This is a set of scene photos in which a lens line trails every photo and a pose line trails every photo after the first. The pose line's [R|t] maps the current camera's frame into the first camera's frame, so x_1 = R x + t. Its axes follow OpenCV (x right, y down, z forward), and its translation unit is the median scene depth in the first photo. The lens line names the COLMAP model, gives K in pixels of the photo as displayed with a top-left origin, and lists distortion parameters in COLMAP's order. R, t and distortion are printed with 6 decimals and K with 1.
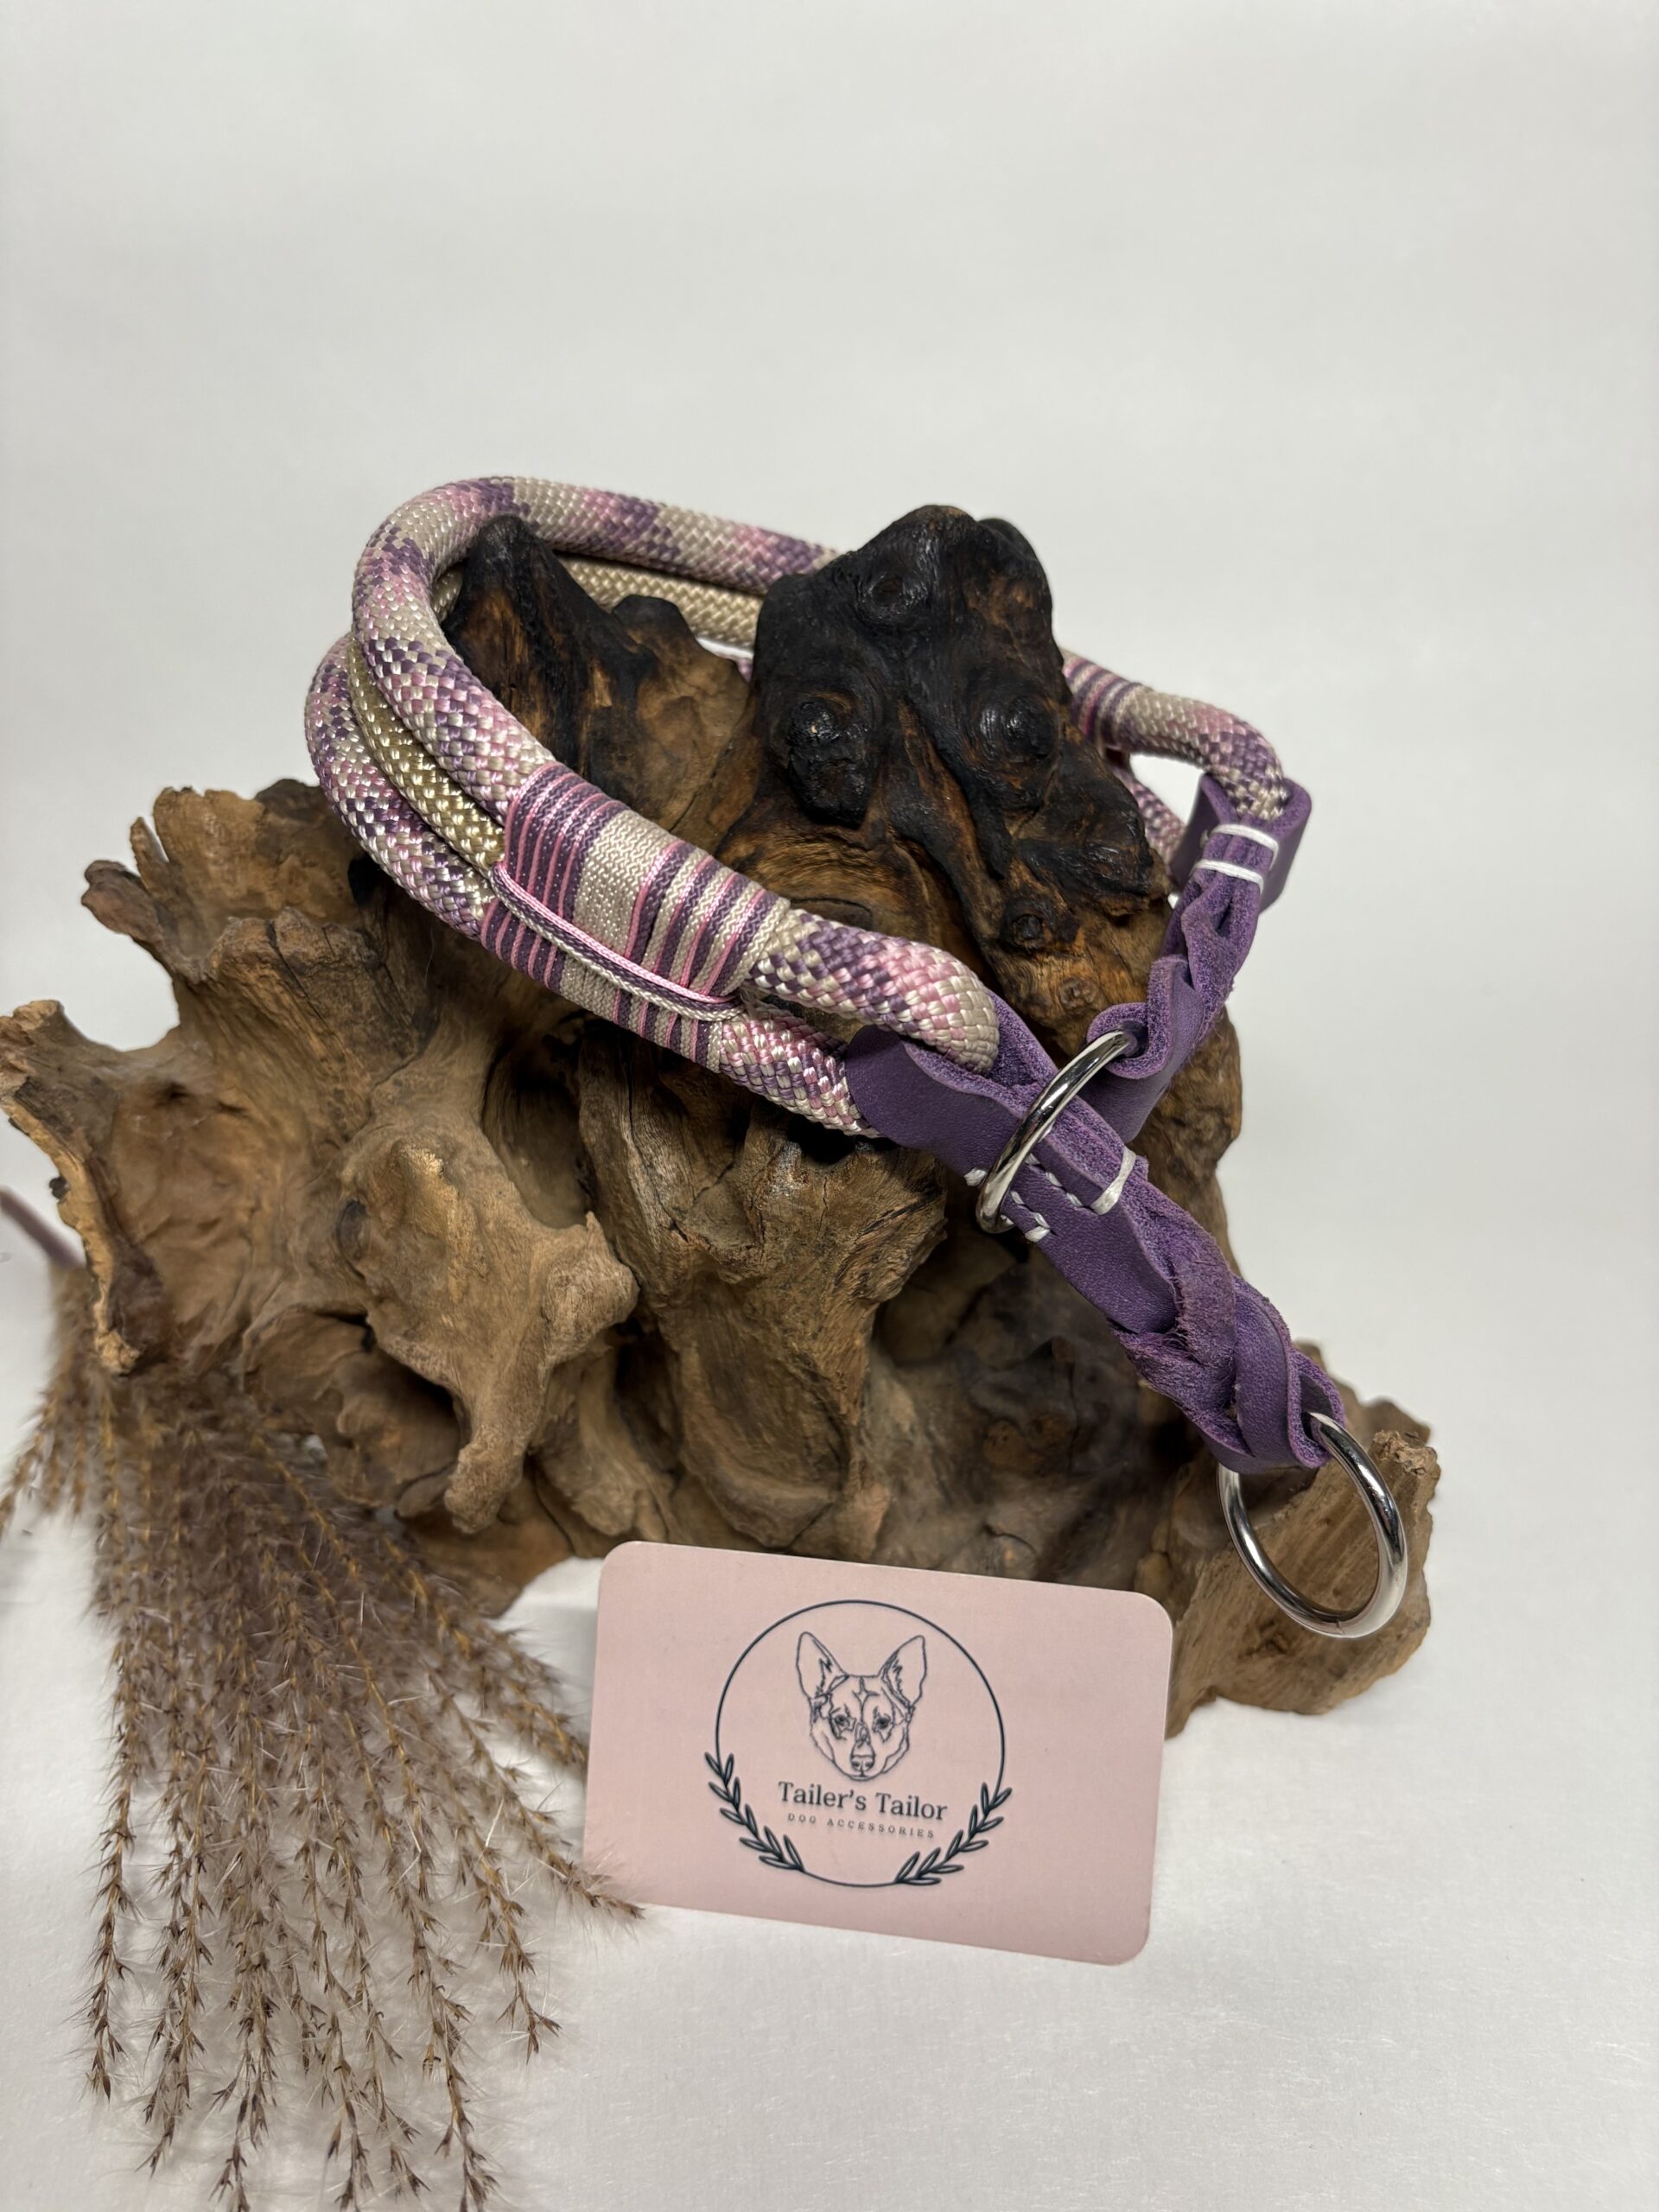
lens RADIAL K [[1720.5, 0, 822.0], [0, 1720.5, 1110.6], [0, 0, 1]] dist [0.096496, -0.423426]
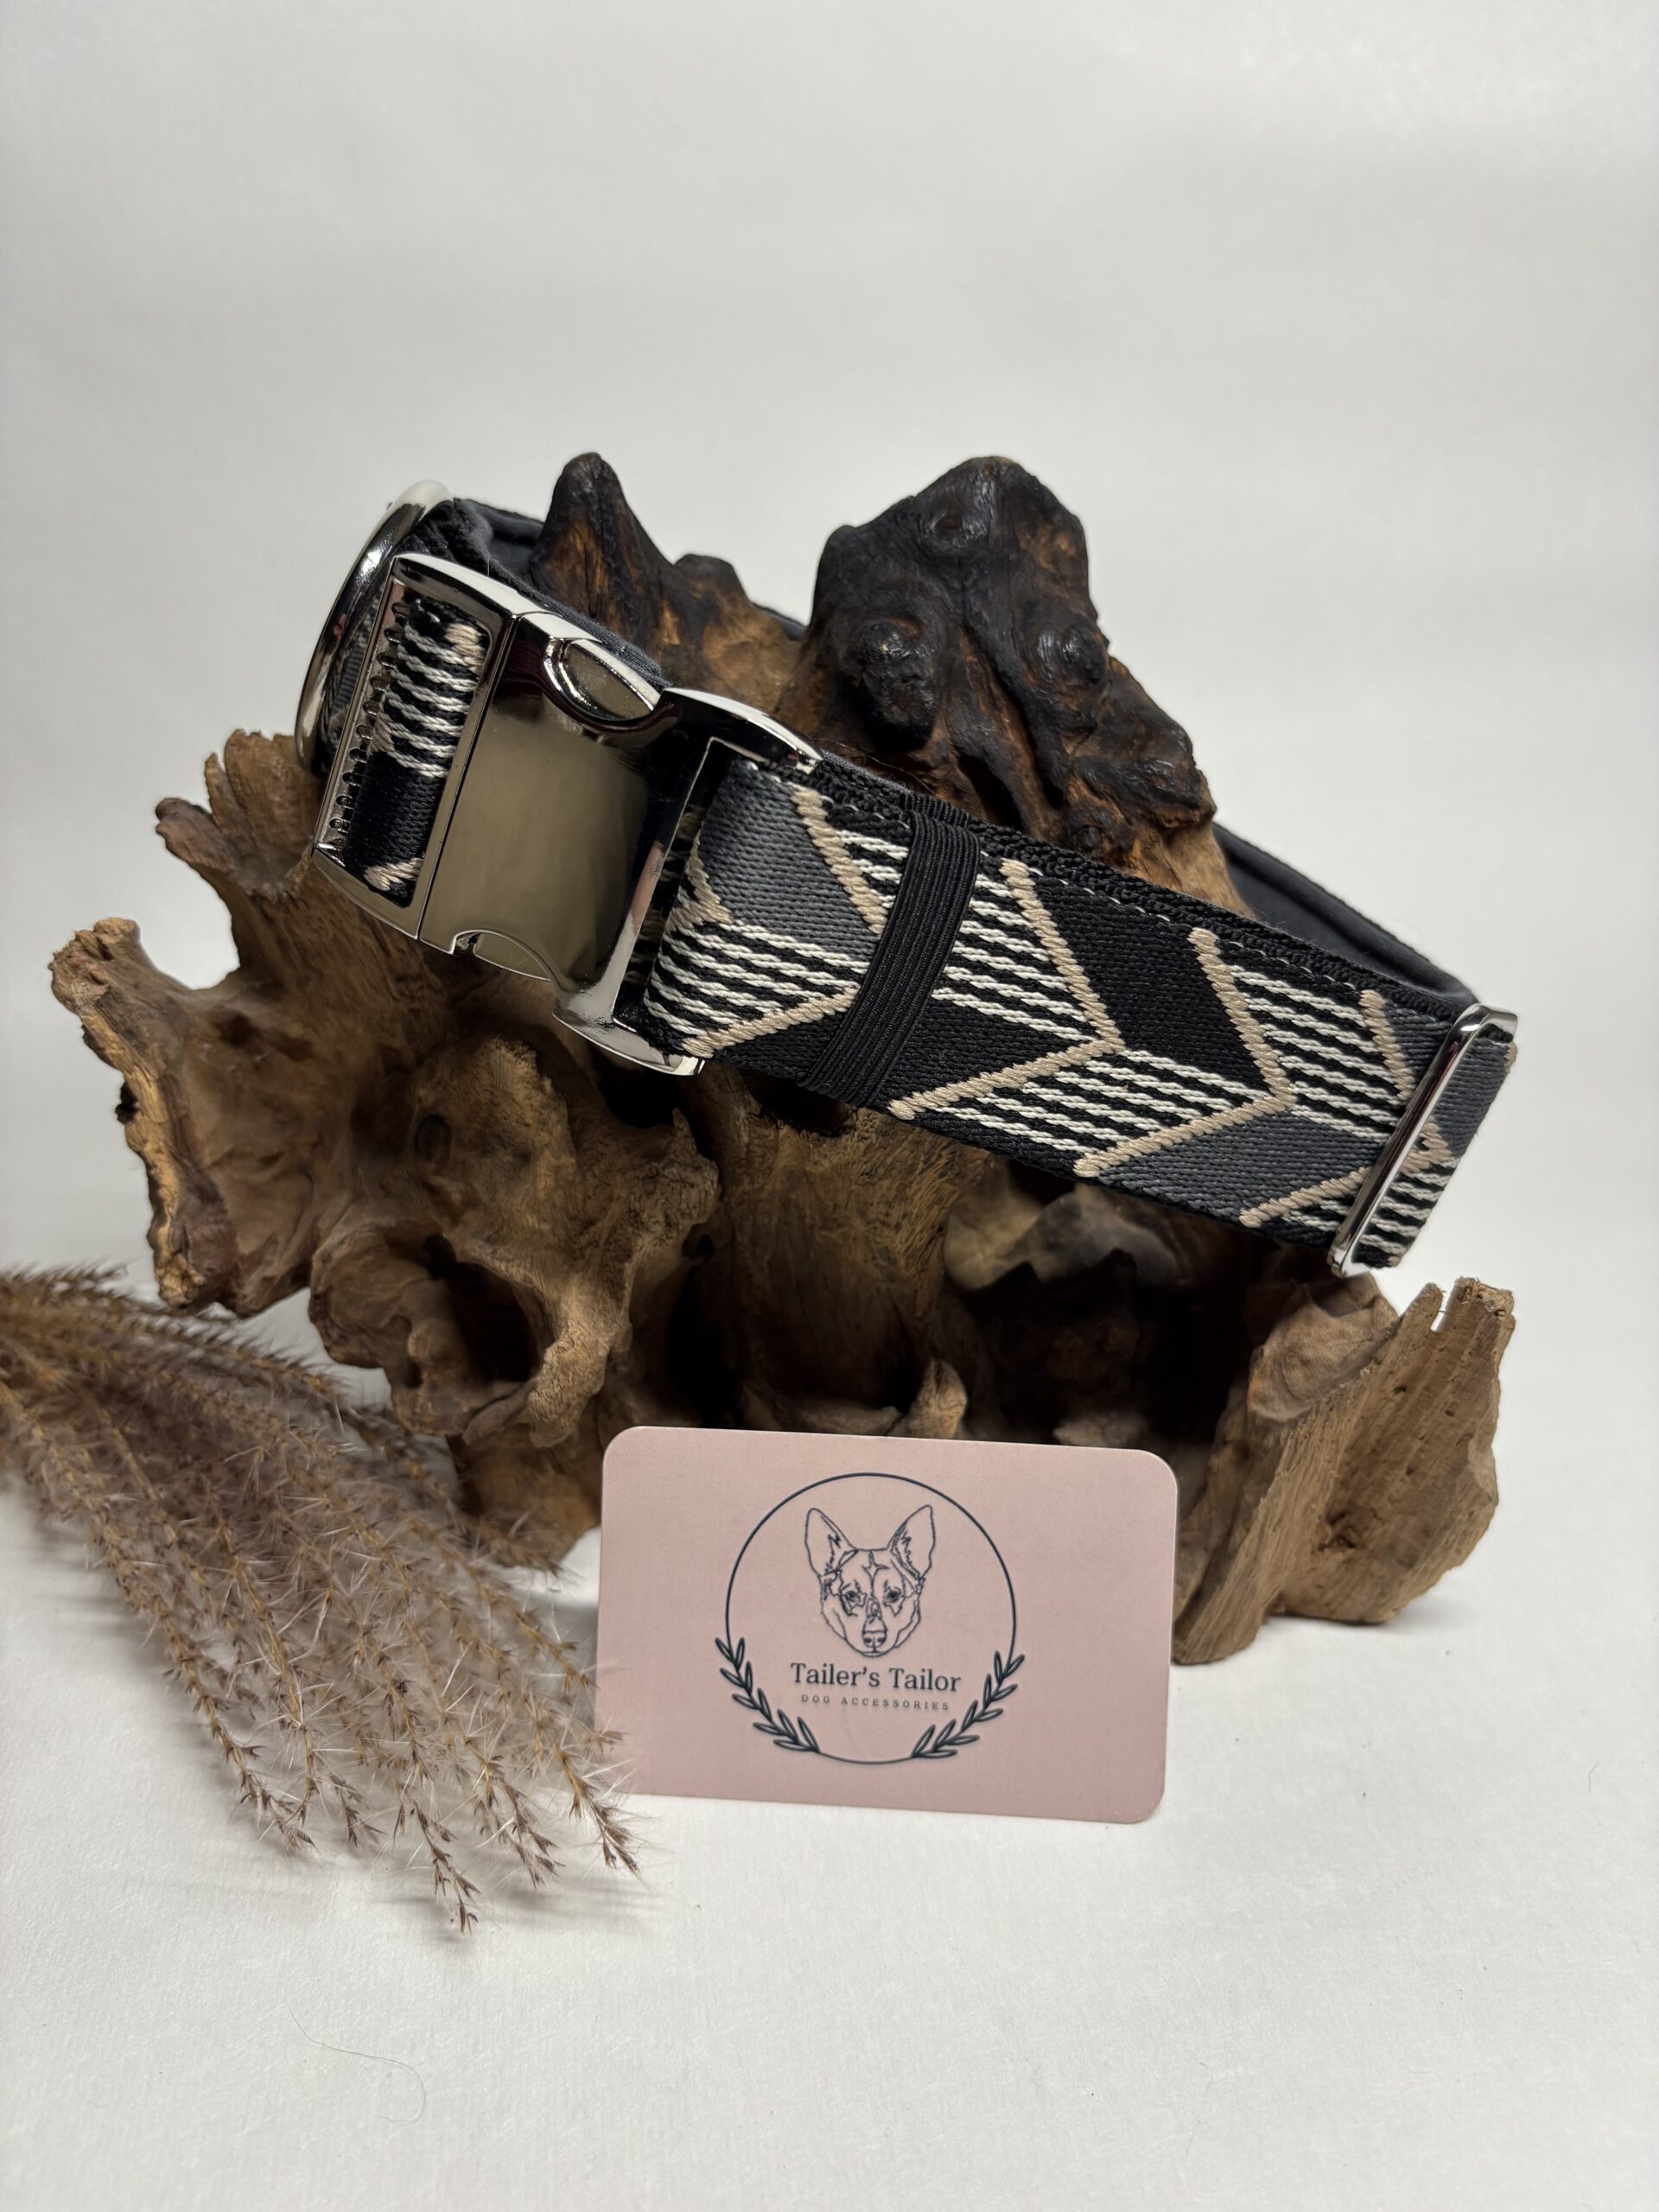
lens RADIAL K [[1725.3, 0, 825.6], [0, 1725.3, 1107.0], [0, 0, 1]] dist [0.085821, -0.350301]
pose [[0.997882, -0.012625, 0.063814, -0.106454], [0.019220, 0.994411, -0.103811, 0.158780], [-0.062147, 0.104817, 0.992548, -0.019121]]
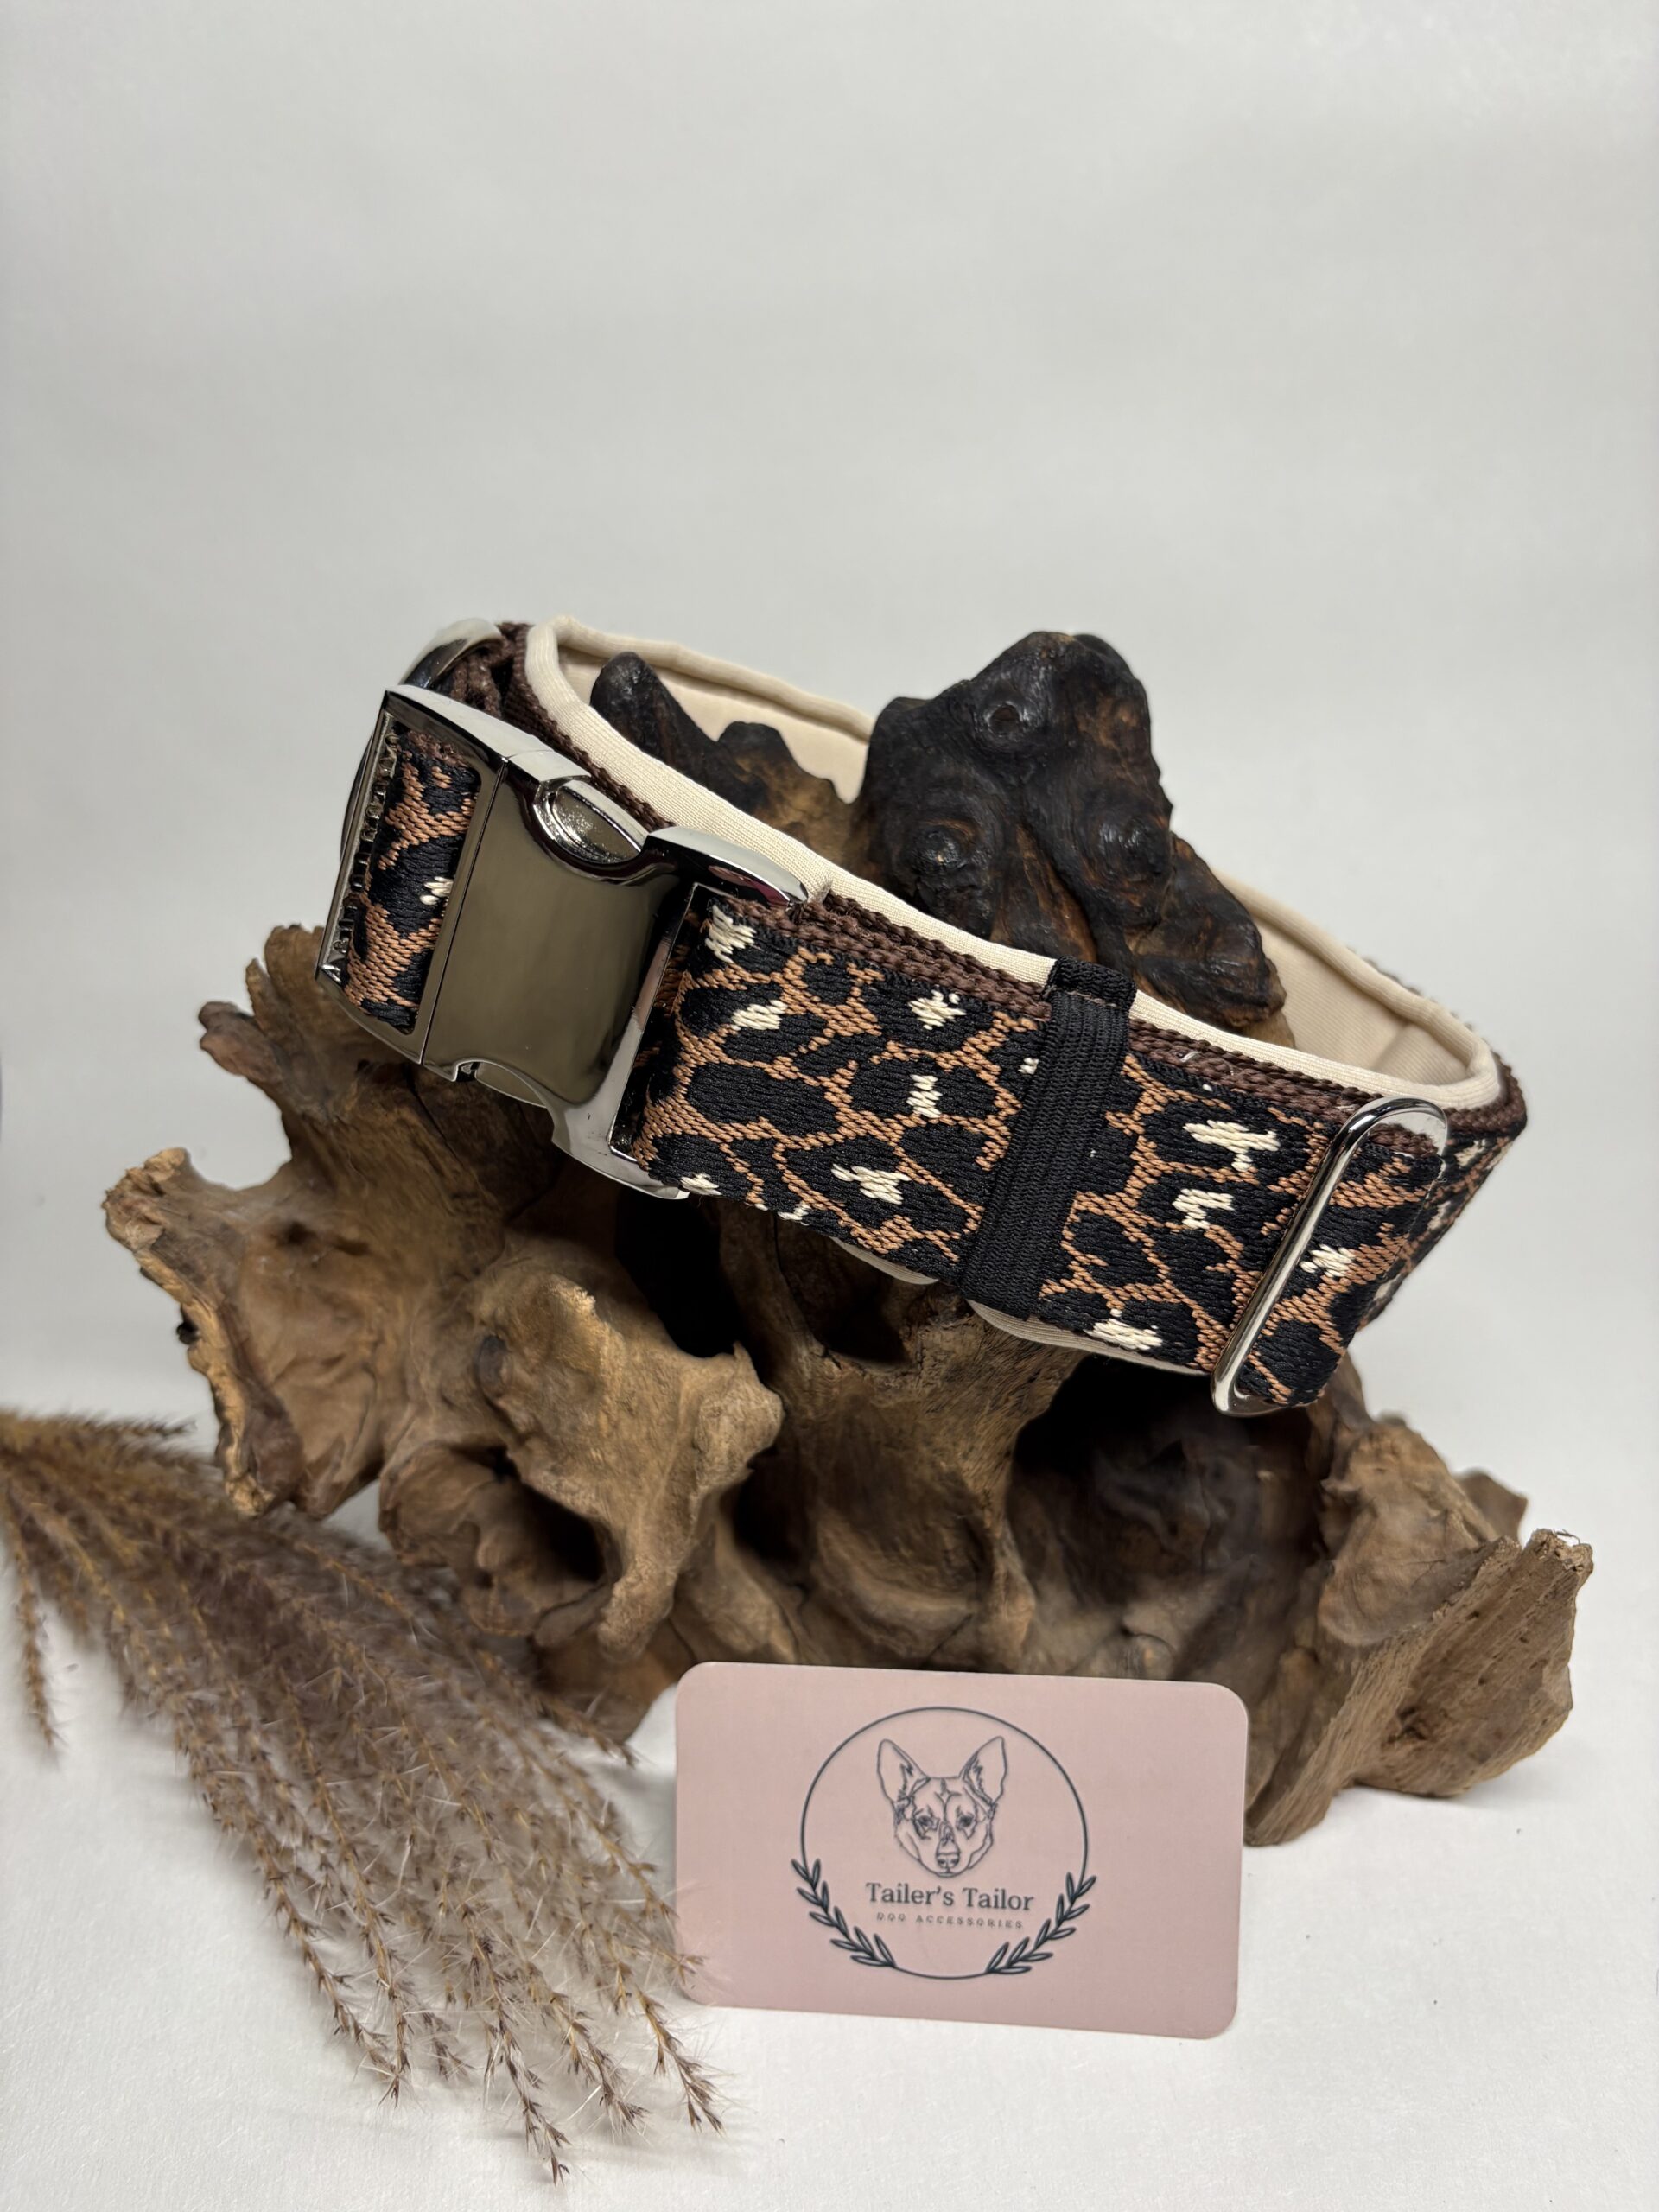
lens RADIAL K [[1740.0, 0, 829.5], [0, 1740.0, 1106.0], [0, 0, 1]] dist [0.038633, -0.198123]
pose [[0.998610, -0.039276, 0.035148, -0.106125], [0.039971, 0.999015, -0.019280, -0.054270], [-0.034356, 0.020658, 0.999196, -0.019945]]
